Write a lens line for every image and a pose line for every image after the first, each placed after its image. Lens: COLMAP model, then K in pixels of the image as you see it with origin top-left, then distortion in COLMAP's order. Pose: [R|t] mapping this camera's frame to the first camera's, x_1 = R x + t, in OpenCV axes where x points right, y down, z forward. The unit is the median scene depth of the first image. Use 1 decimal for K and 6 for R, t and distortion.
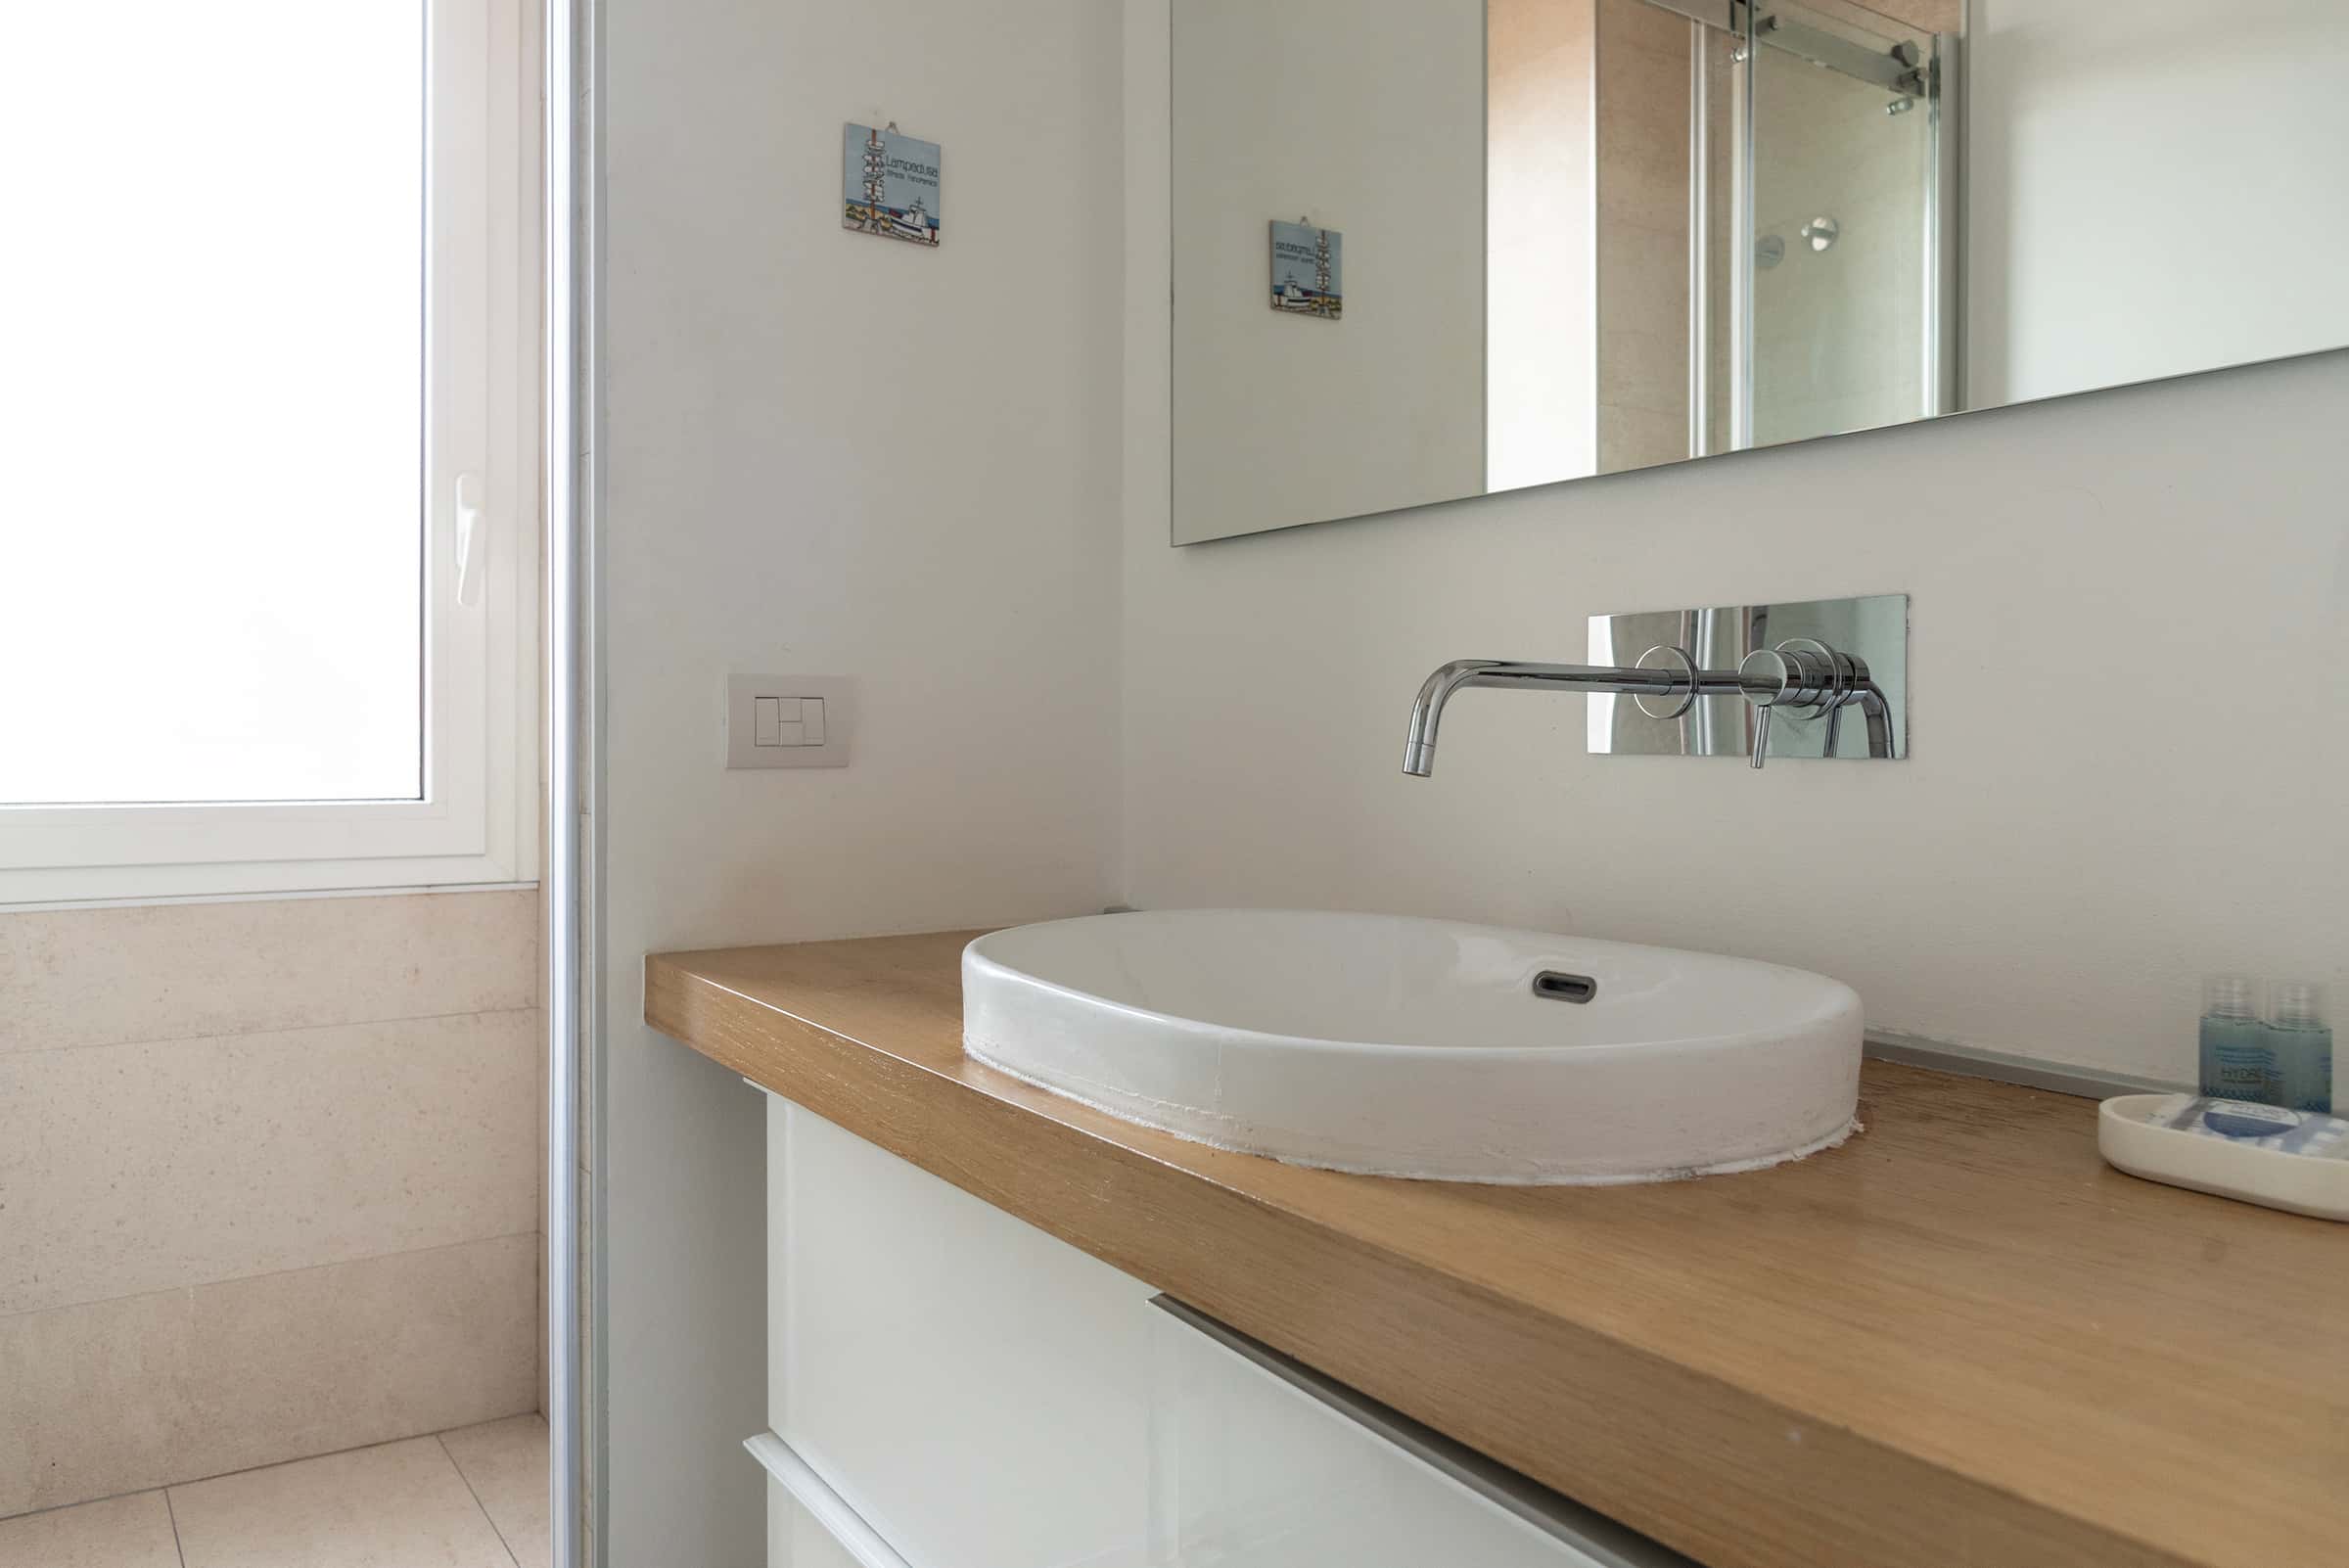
lens RADIAL K [[1711.7, 0, 1170.9], [0, 1711.7, 725.1], [0, 0, 1]] dist [-0.000786, -0.002148]
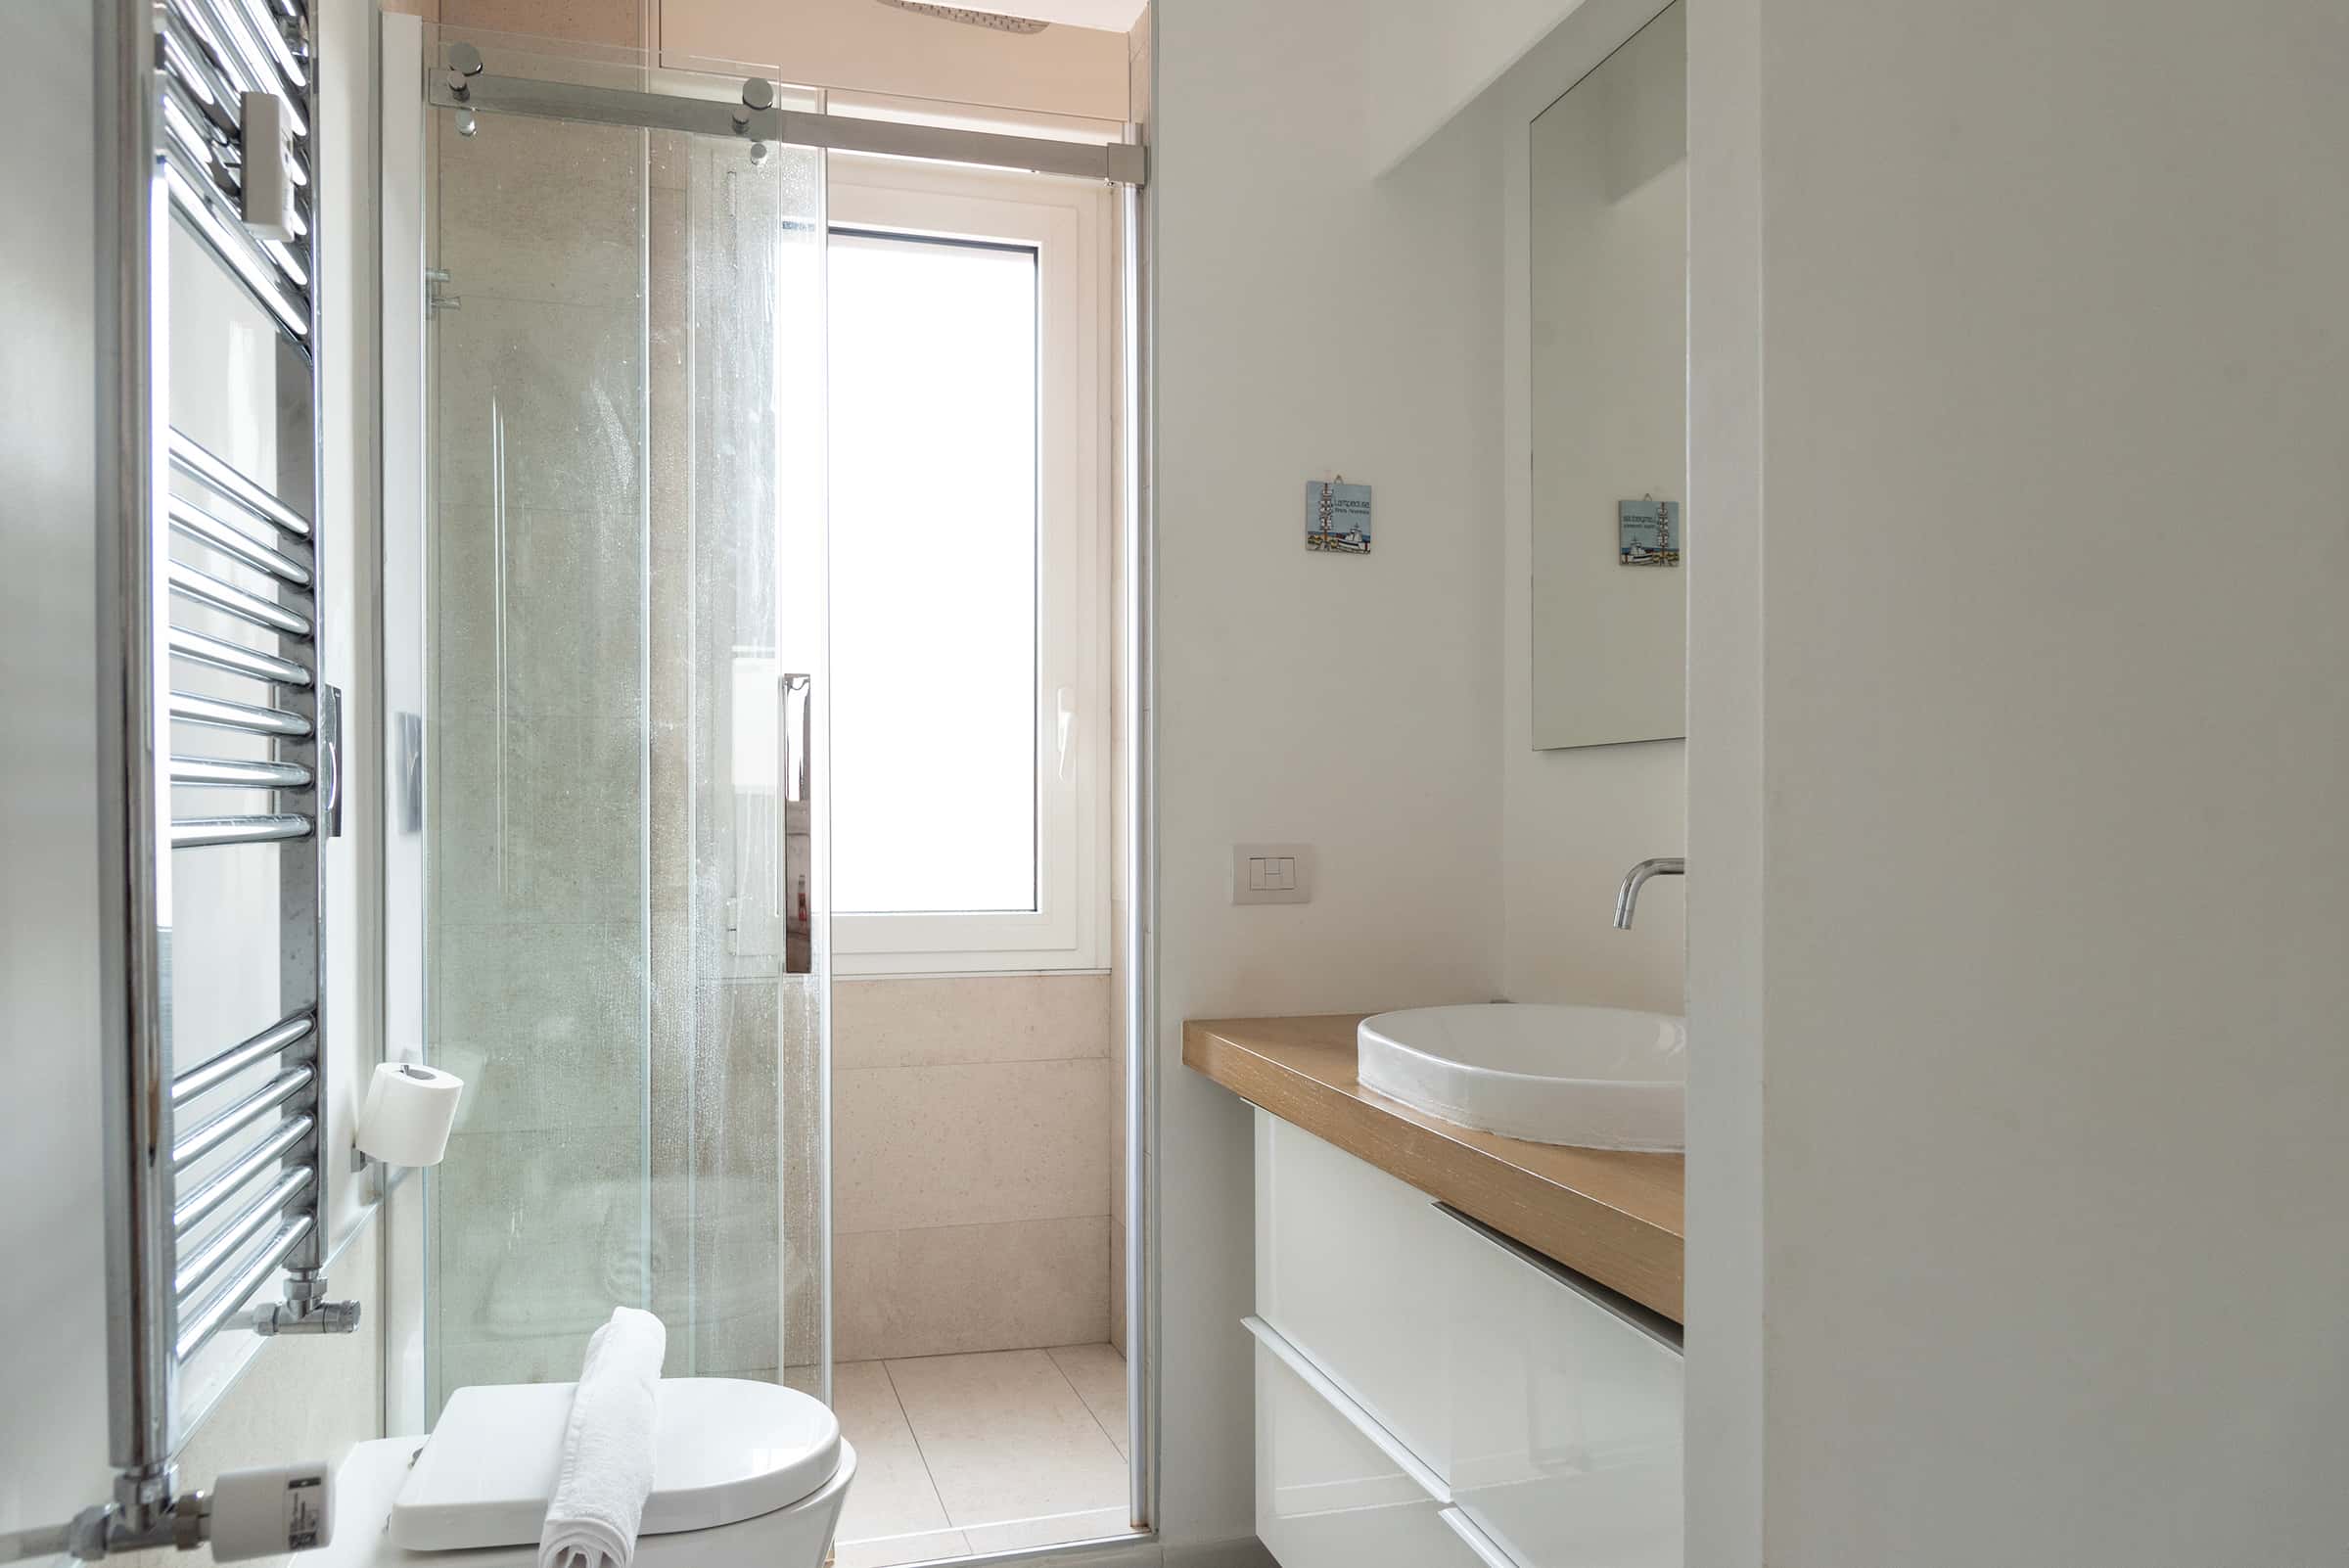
lens RADIAL K [[1588.0, 0, 1176.6], [0, 1588.0, 812.6], [0, 0, 1]] dist [-0.002363, -0.002475]
pose [[0.955216, -0.003488, -0.295888, 0.114814], [0.001559, 0.999976, -0.006757, -0.045866], [0.295904, 0.005994, 0.955199, -0.381072]]
